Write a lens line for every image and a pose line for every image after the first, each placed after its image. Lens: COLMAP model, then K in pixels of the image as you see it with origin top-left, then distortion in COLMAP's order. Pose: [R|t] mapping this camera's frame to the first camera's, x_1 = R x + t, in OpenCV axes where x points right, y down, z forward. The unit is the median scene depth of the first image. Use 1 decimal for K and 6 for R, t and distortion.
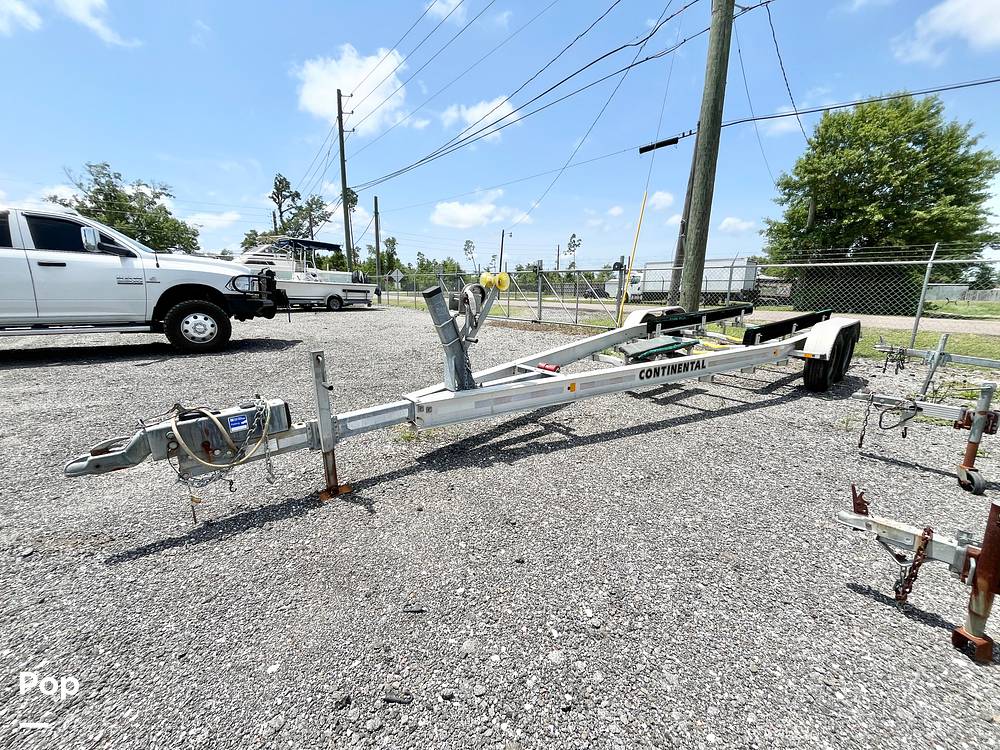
lens RADIAL K [[402.2, 0, 500.0], [0, 402.2, 375.0], [0, 0, 1]] dist [-0.004132, -0.000568]
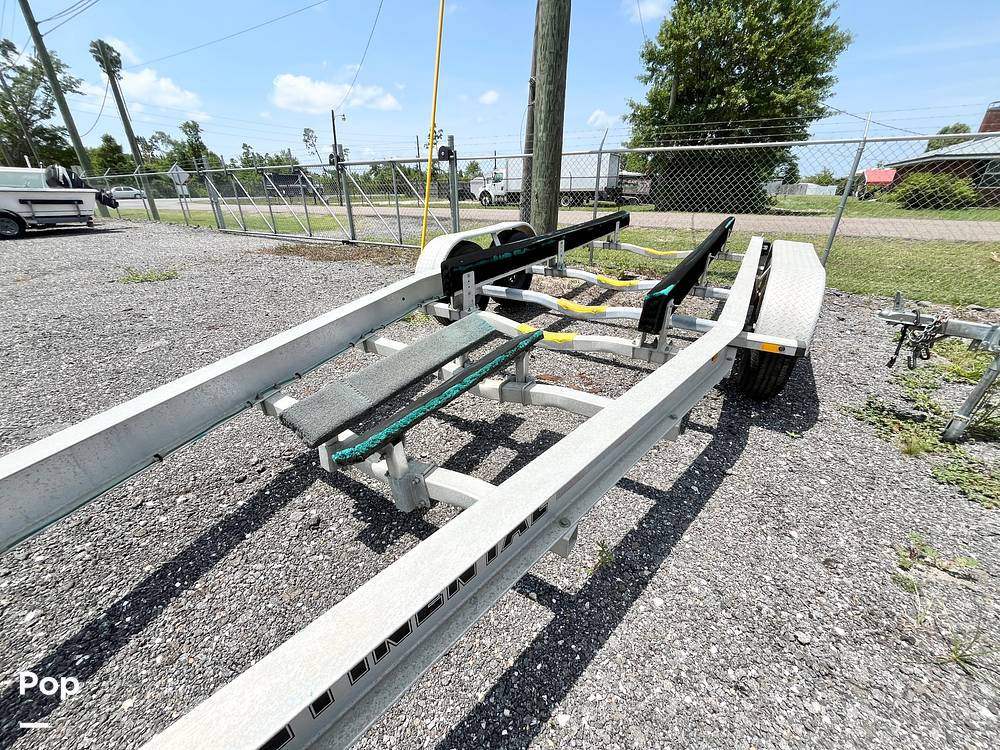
lens RADIAL K [[402.2, 0, 500.0], [0, 402.2, 375.0], [0, 0, 1]] dist [-0.004132, -0.000568]
pose [[0.954226, -0.139361, 0.264633, 0.083910], [0.077902, 0.970077, 0.229960, -0.033453], [-0.288762, -0.198818, 0.936530, 0.153875]]
